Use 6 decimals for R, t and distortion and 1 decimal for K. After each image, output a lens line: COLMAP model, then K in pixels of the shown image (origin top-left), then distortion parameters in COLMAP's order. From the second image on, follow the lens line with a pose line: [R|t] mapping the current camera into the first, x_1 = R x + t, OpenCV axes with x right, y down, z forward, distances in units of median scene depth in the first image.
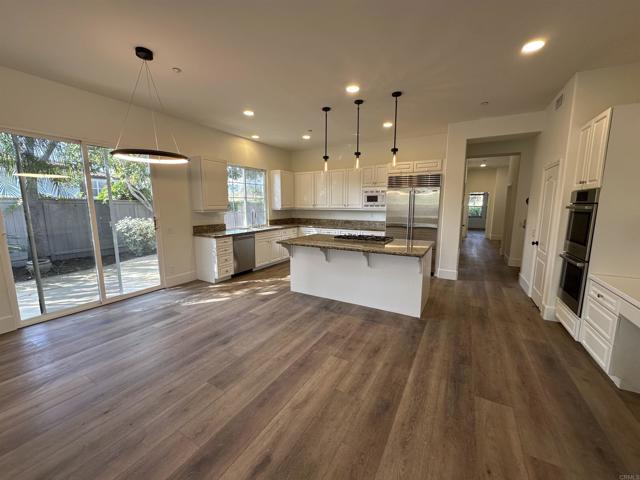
lens RADIAL K [[254.8, 0, 320.0], [0, 254.8, 240.0], [0, 0, 1]] dist [-0.003526, 0.000390]
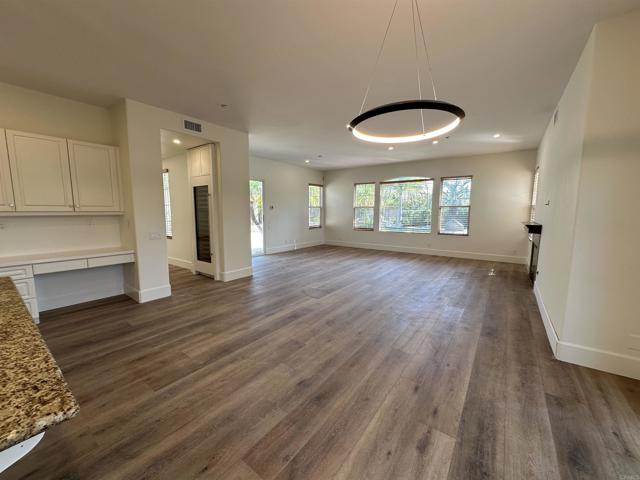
lens RADIAL K [[254.8, 0, 320.0], [0, 254.8, 240.0], [0, 0, 1]] dist [-0.003526, 0.000390]
pose [[-0.993101, -0.018596, 0.115781, -0.269125], [0.011423, 0.967308, 0.253347, -0.108627], [-0.116707, 0.252922, -0.960422, 0.857050]]
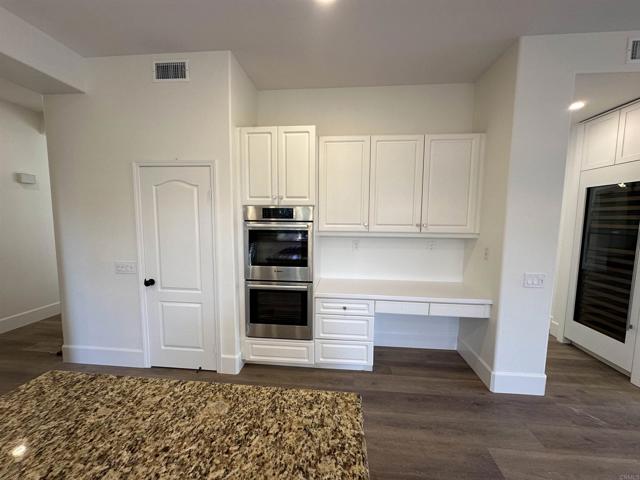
lens RADIAL K [[254.8, 0, 320.0], [0, 254.8, 240.0], [0, 0, 1]] dist [-0.003526, 0.000390]
pose [[-0.410102, -0.088283, 0.907757, 0.086540], [0.118868, 0.981641, 0.149170, -0.101605], [-0.904260, 0.169078, -0.392079, 0.640851]]
